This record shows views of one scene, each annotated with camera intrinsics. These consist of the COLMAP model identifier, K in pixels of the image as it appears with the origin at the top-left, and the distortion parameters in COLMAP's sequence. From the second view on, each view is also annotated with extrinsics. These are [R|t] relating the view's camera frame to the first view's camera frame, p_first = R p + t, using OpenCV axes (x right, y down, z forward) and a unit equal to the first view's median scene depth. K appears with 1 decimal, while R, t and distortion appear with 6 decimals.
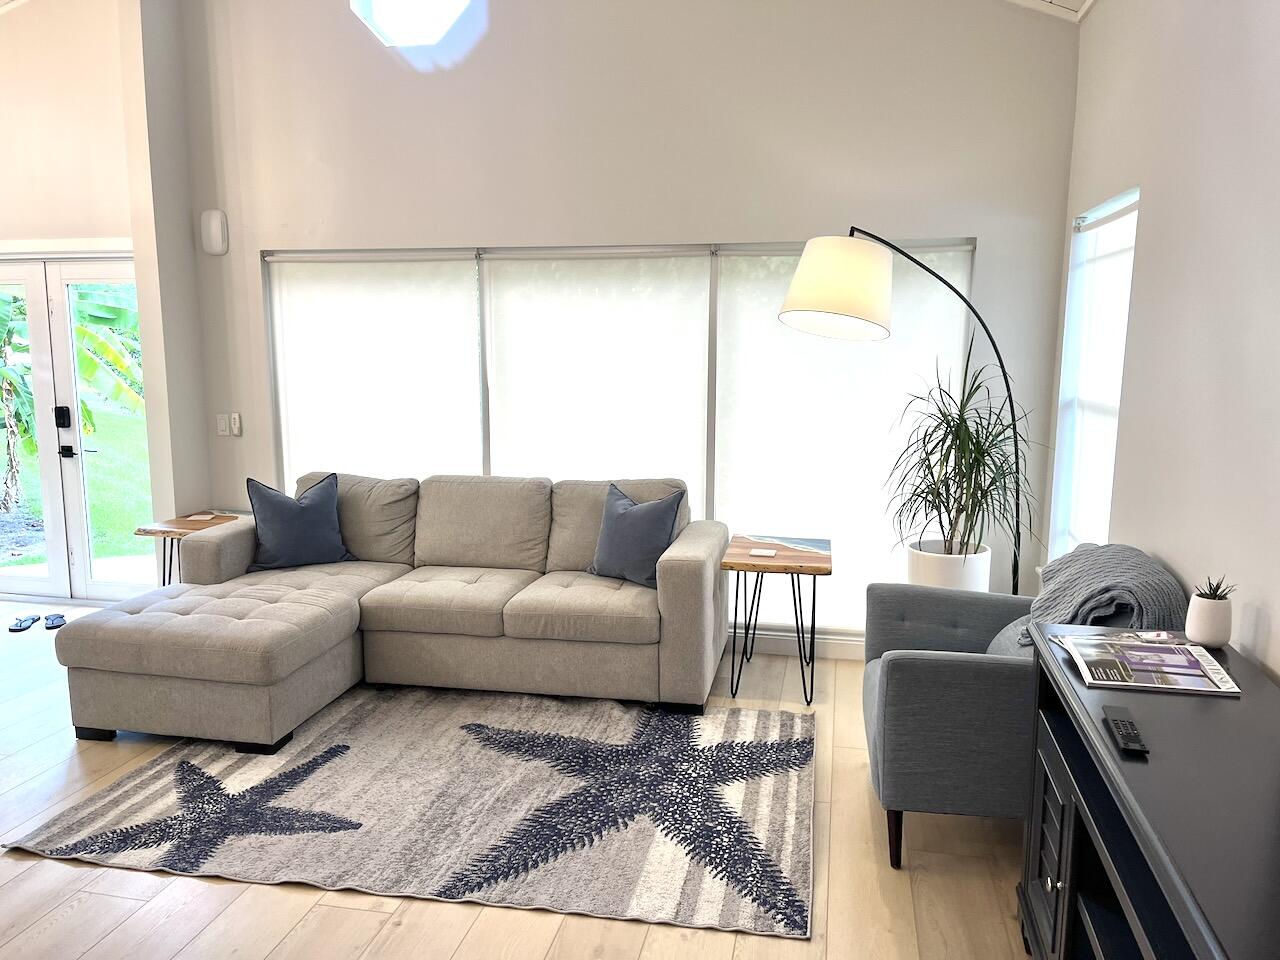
lens RADIAL K [[964.6, 0, 637.1], [0, 964.6, 488.0], [0, 0, 1]] dist [0.052963, -0.059206]
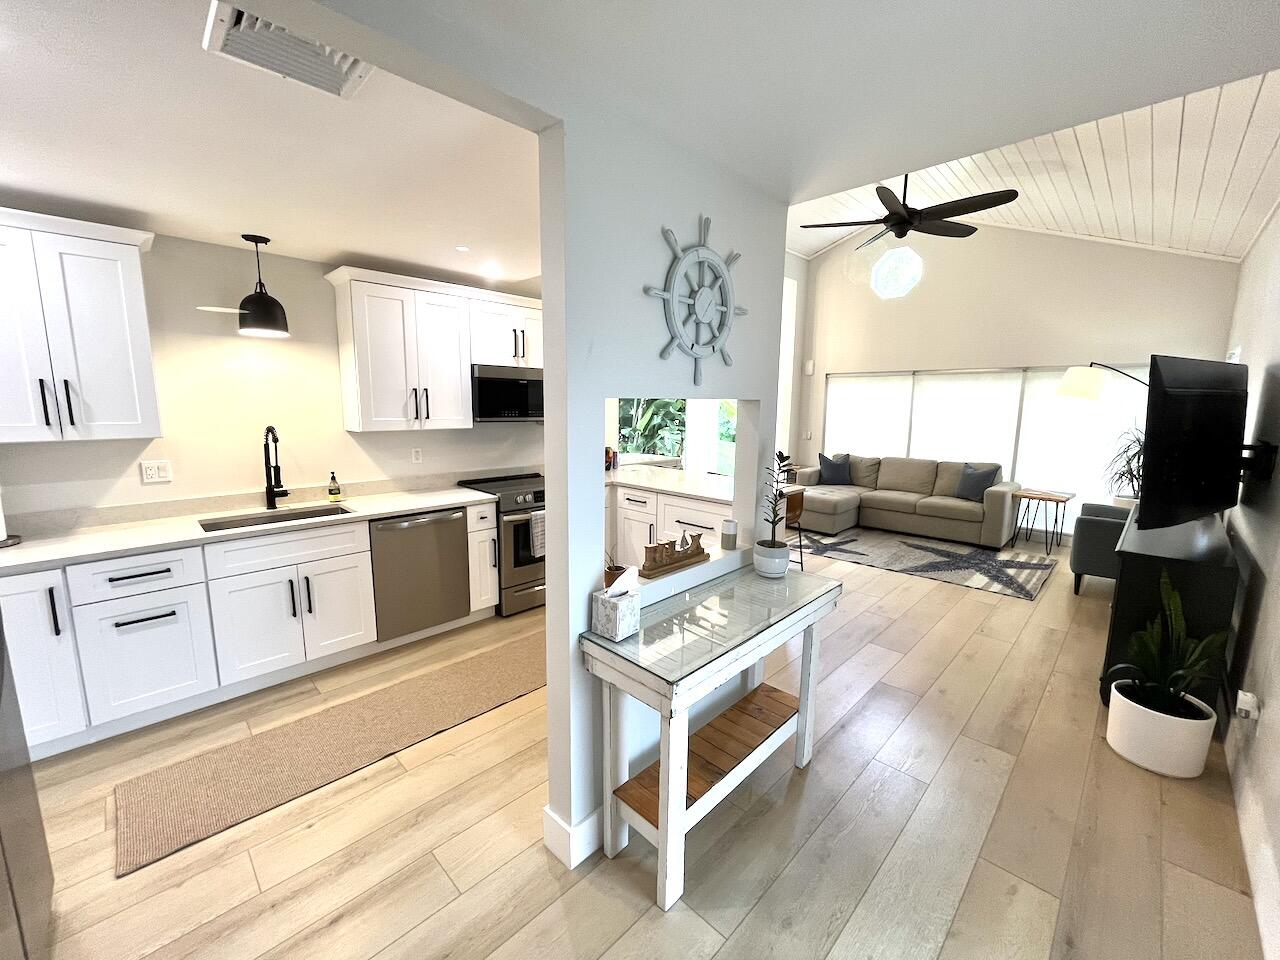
lens RADIAL K [[518.8, 0, 638.3], [0, 518.8, 474.7], [0, 0, 1]] dist [-0.000117, -0.000336]
pose [[0.837886, 0.078503, -0.540170, -0.011562], [-0.086011, 0.996229, 0.011365, 0.104066], [0.539026, 0.036938, 0.841479, -0.743325]]
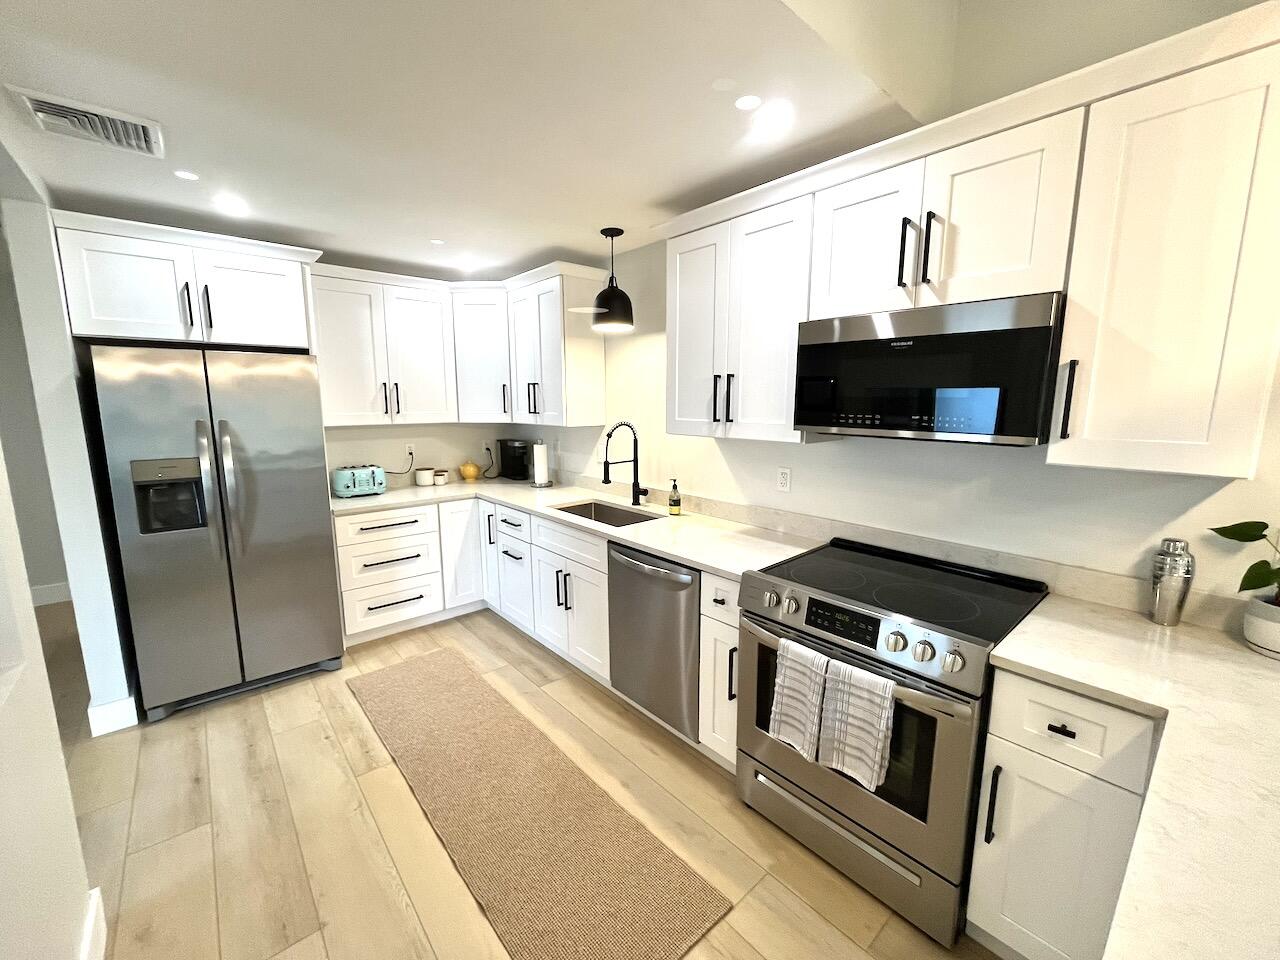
lens RADIAL K [[518.8, 0, 644.8], [0, 518.8, 482.6], [0, 0, 1]] dist [-0.000117, -0.000336]
pose [[-0.602830, 0.116020, -0.789389, -0.310400], [-0.126677, 0.962904, 0.238261, -0.017301], [0.787750, 0.243628, -0.565770, 0.128871]]
